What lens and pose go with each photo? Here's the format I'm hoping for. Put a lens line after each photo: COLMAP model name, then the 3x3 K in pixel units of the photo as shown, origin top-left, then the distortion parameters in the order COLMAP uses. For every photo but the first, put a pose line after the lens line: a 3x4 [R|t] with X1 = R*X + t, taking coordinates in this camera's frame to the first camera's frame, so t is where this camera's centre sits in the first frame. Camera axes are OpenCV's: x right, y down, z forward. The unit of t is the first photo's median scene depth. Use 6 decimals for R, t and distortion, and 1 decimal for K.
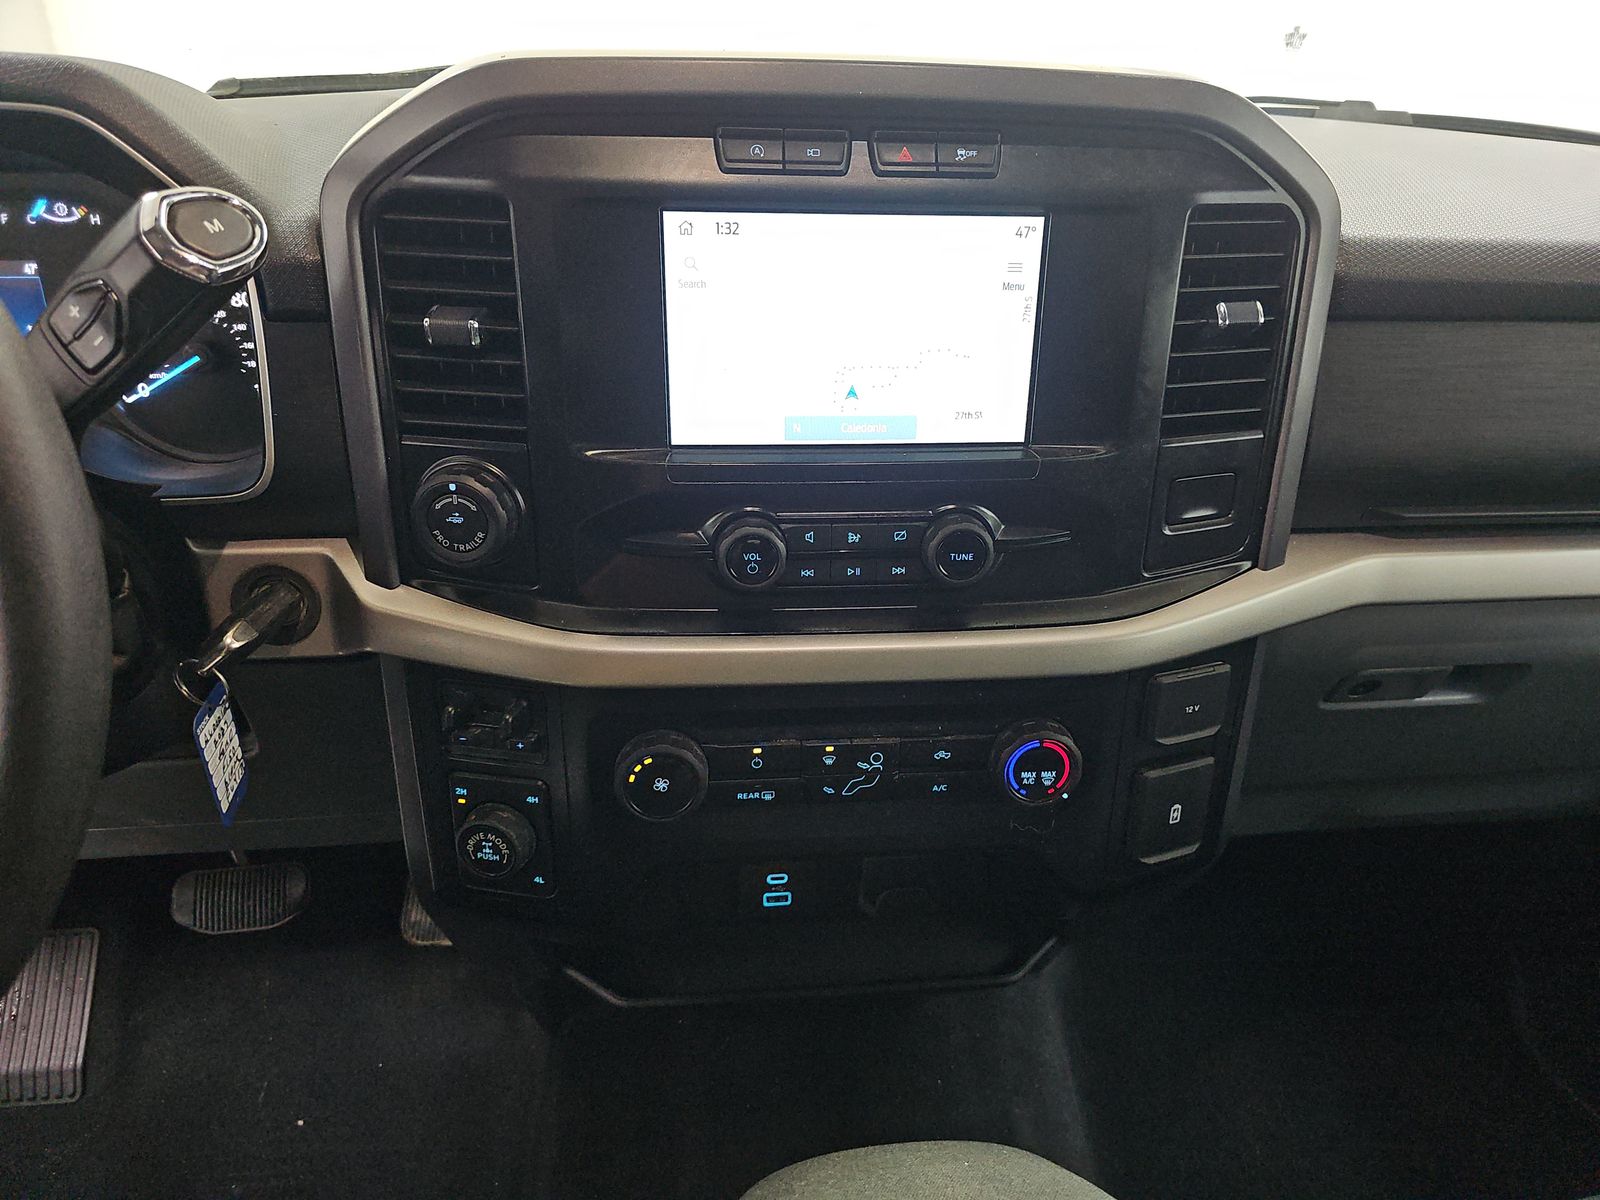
lens RADIAL K [[1030.4, 0, 798.9], [0, 1030.4, 598.7], [0, 0, 1]] dist [0.018730, -0.020341]
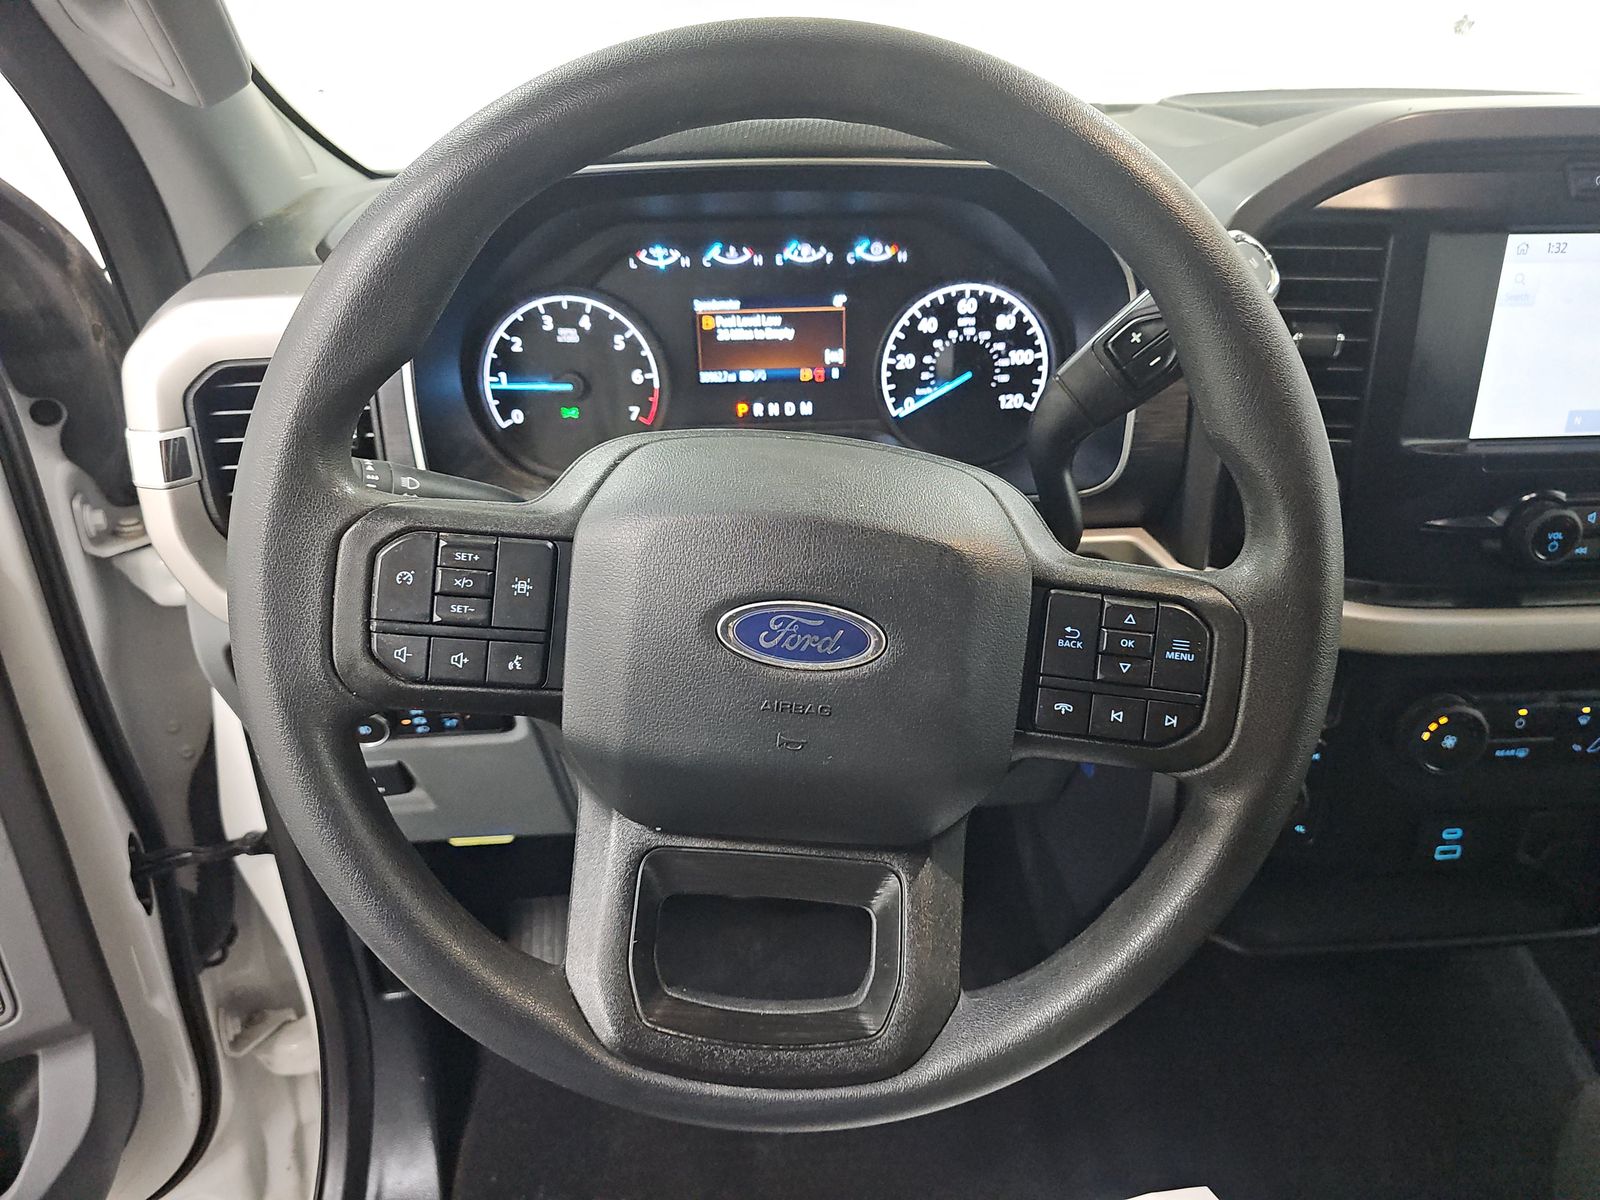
lens RADIAL K [[1030.4, 0, 797.0], [0, 1030.4, 600.4], [0, 0, 1]] dist [0.018730, -0.020341]
pose [[0.998181, -0.011457, -0.059198, -0.743453], [0.011332, 0.999933, -0.002444, 0.020140], [0.059222, 0.001769, 0.998243, -0.163363]]
